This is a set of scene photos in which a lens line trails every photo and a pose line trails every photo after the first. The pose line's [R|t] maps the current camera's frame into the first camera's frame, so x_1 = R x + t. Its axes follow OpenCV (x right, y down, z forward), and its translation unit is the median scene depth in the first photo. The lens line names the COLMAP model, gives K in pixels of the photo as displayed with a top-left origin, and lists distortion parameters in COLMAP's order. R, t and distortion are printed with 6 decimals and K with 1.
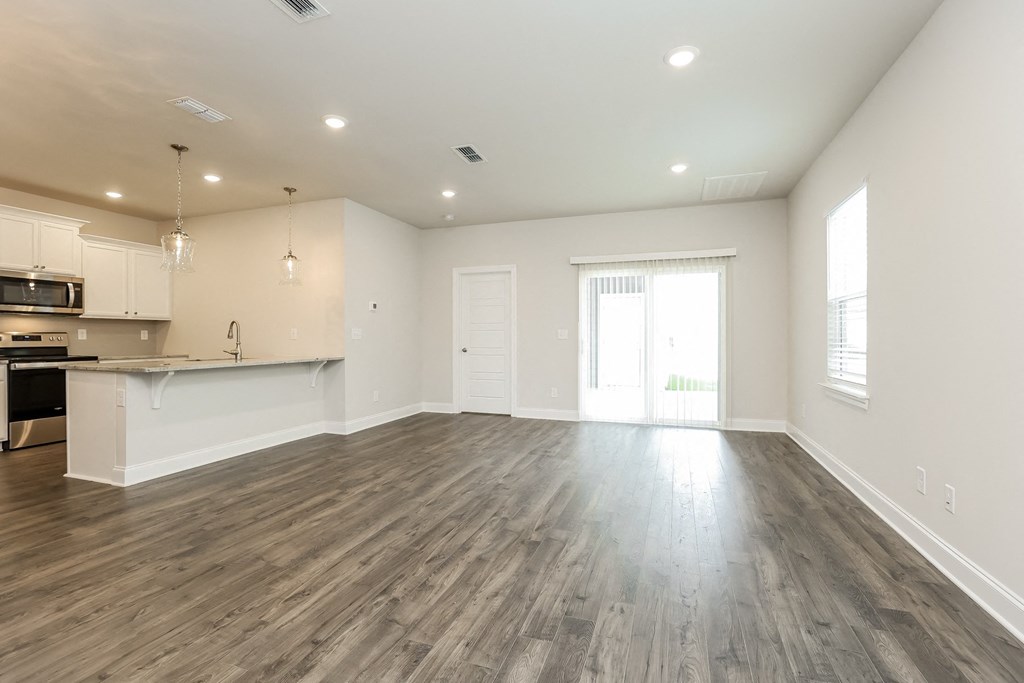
lens RADIAL K [[468.8, 0, 507.5], [0, 468.8, 335.6], [0, 0, 1]] dist [0.000269, -0.000107]
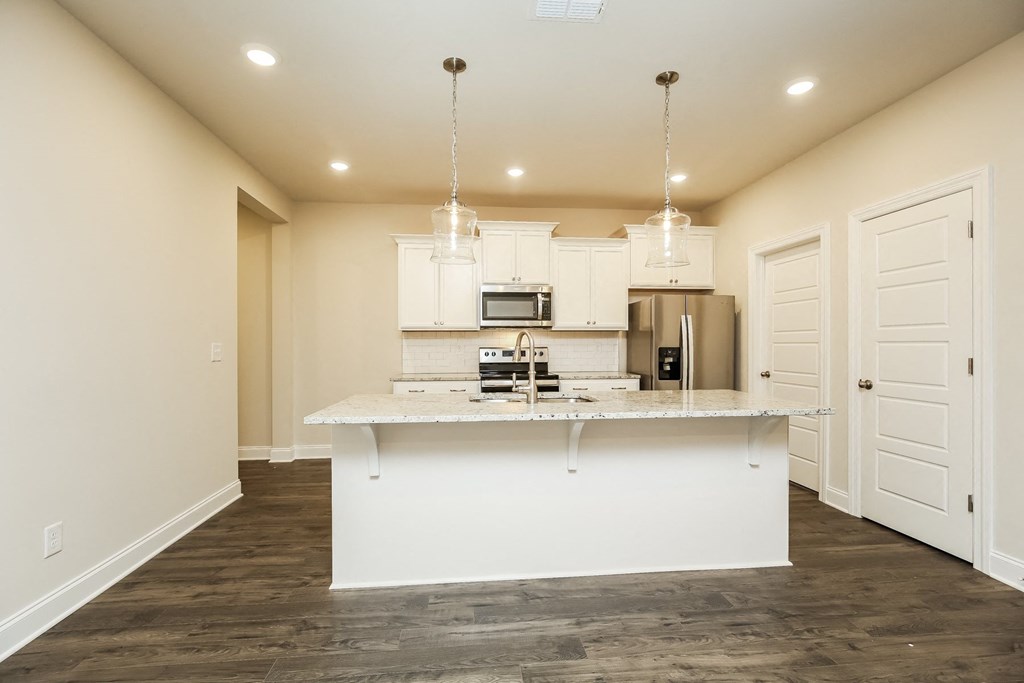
lens RADIAL K [[468.8, 0, 507.5], [0, 468.8, 335.6], [0, 0, 1]] dist [0.000269, -0.000107]
pose [[0.461775, -0.028339, -0.886544, -0.153864], [0.014253, 0.999598, -0.024529, -0.007717], [0.886883, -0.001308, 0.461993, 0.521184]]
